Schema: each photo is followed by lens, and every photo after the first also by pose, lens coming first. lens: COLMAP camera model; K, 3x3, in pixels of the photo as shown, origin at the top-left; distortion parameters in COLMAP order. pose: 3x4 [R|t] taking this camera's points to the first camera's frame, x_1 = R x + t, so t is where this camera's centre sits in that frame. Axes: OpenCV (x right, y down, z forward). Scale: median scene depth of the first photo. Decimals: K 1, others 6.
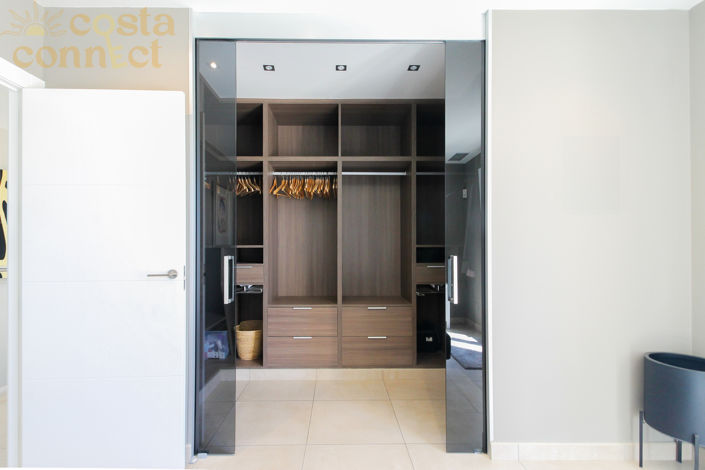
lens RADIAL K [[344.3, 0, 349.9], [0, 344.3, 238.6], [0, 0, 1]] dist [0.025473, 0.000268]
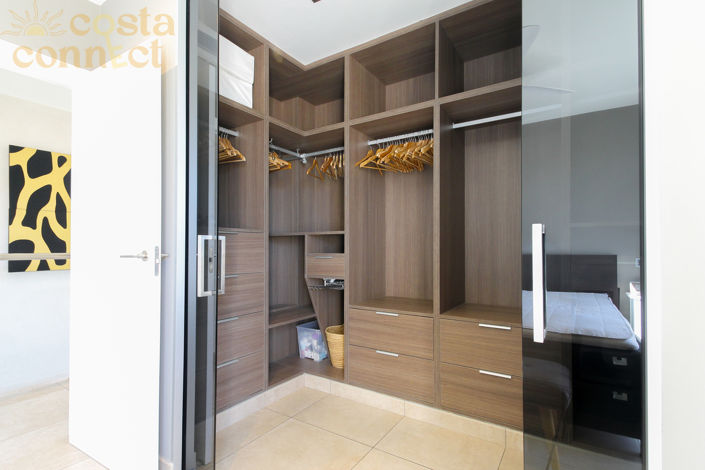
lens RADIAL K [[344.3, 0, 352.6], [0, 344.3, 240.3], [0, 0, 1]] dist [0.025473, 0.000268]
pose [[0.826867, -0.013120, -0.562244, 0.220349], [0.015247, 0.999883, -0.000908, 0.042753], [0.562191, -0.007822, 0.826971, 0.341153]]
